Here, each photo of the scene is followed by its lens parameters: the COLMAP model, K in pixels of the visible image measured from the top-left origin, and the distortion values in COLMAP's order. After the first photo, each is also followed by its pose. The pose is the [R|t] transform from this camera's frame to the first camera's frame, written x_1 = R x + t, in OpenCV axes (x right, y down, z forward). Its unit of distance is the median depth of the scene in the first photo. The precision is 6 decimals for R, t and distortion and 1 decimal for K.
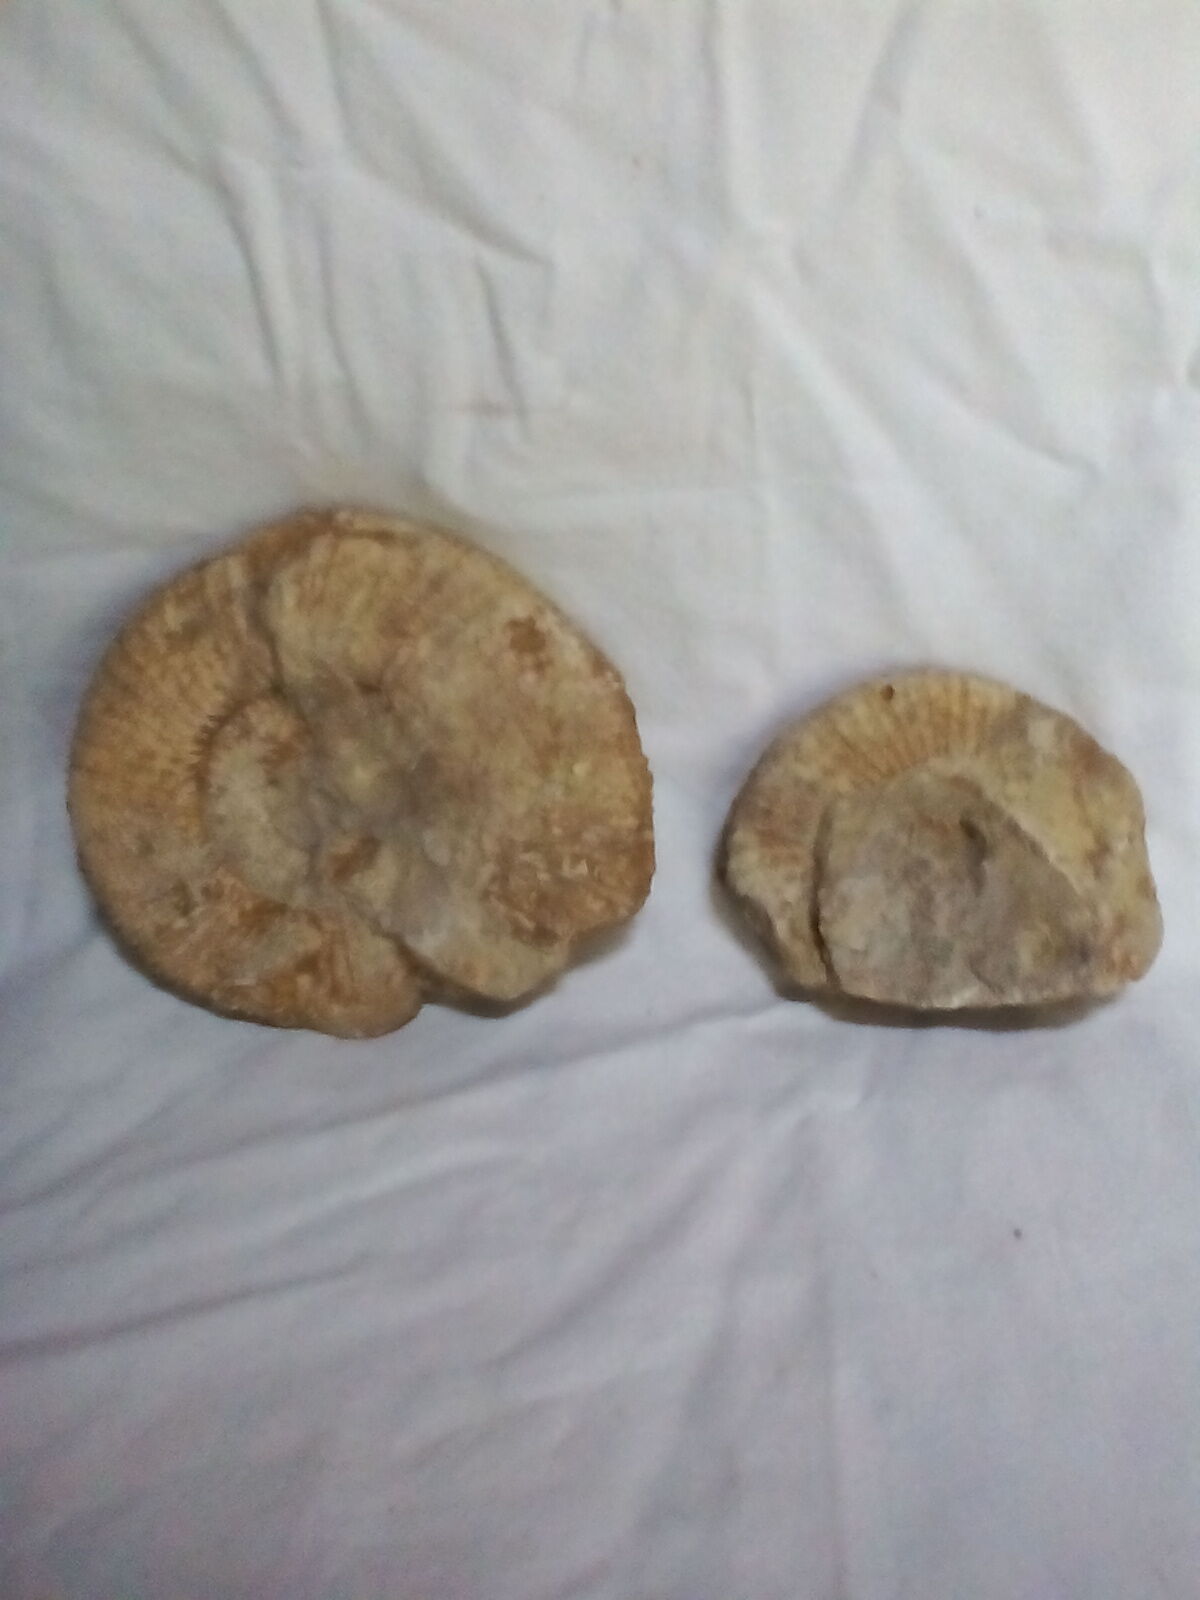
lens RADIAL K [[1856.5, 0, 586.1], [0, 1856.5, 814.2], [0, 0, 1]] dist [0.054157, 0.000000]
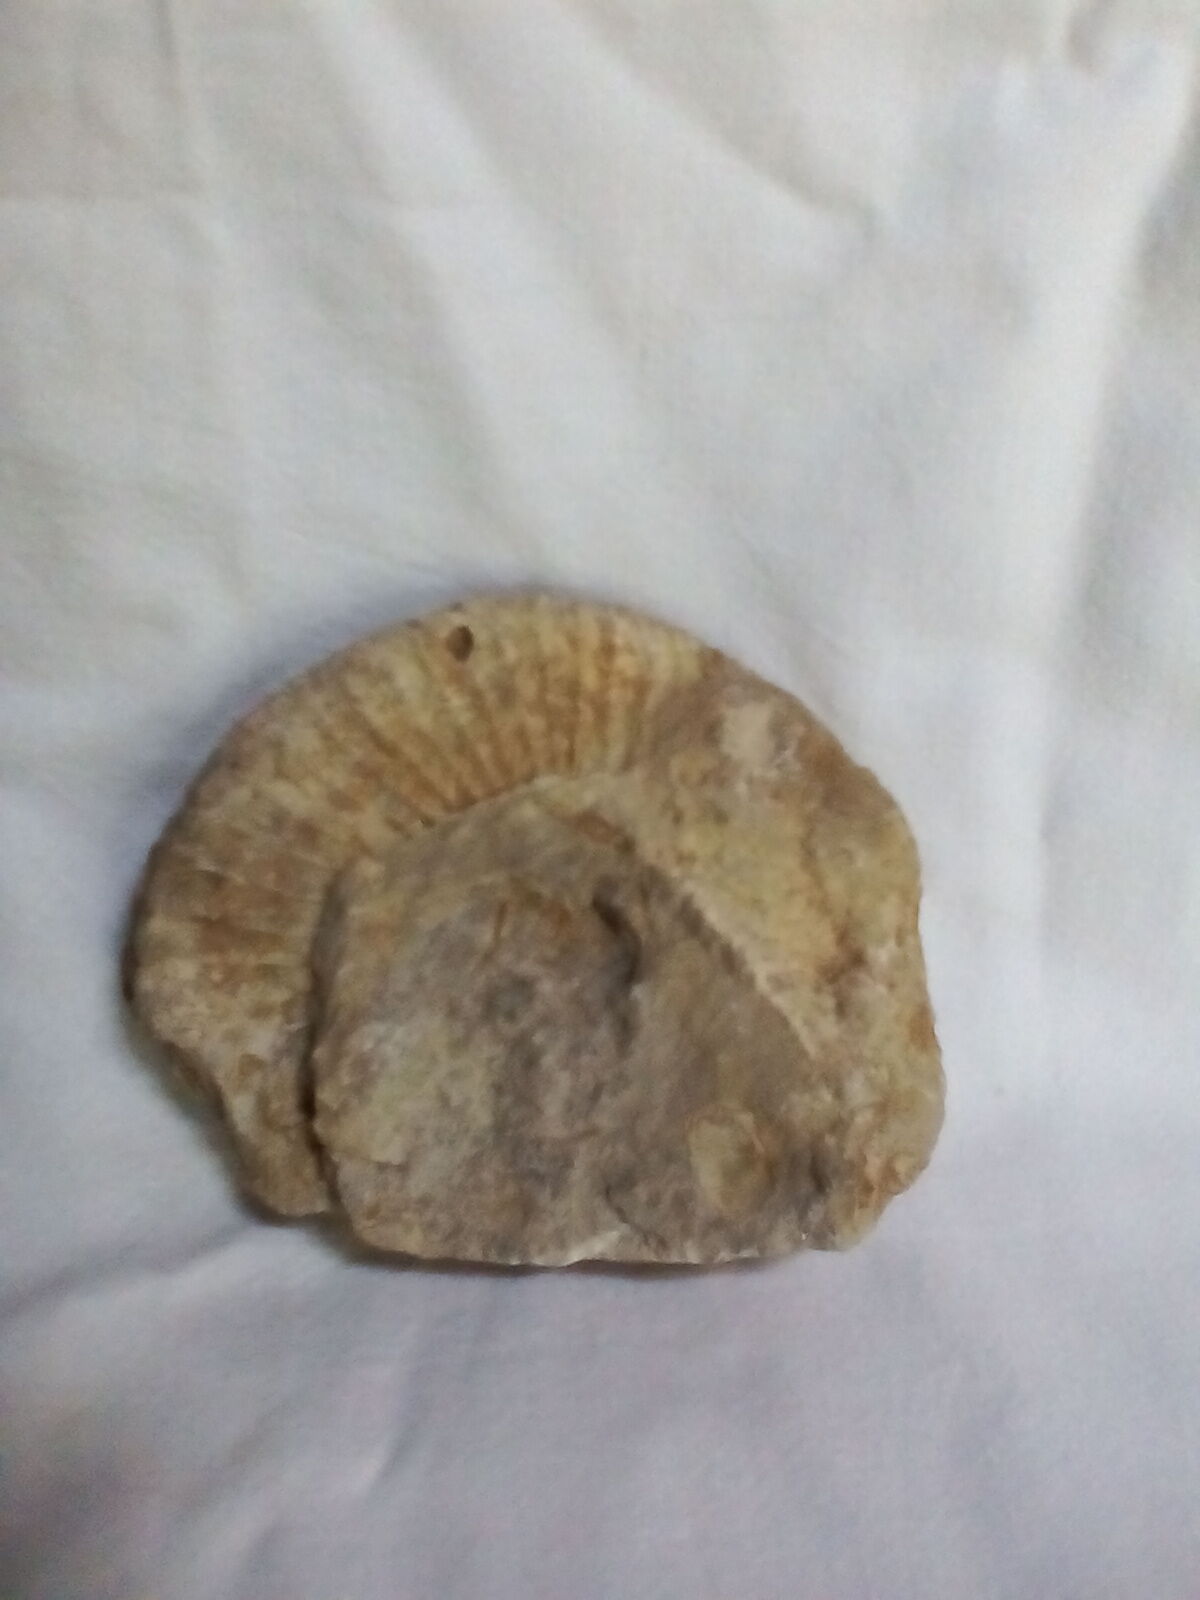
lens RADIAL K [[1856.5, 0, 603.0], [0, 1856.5, 795.2], [0, 0, 1]] dist [0.054157, 0.000000]
pose [[0.973495, 0.001119, 0.228706, 0.084292], [-0.030385, 0.991757, 0.124480, -0.089263], [-0.226681, -0.128130, 0.965504, 0.496480]]
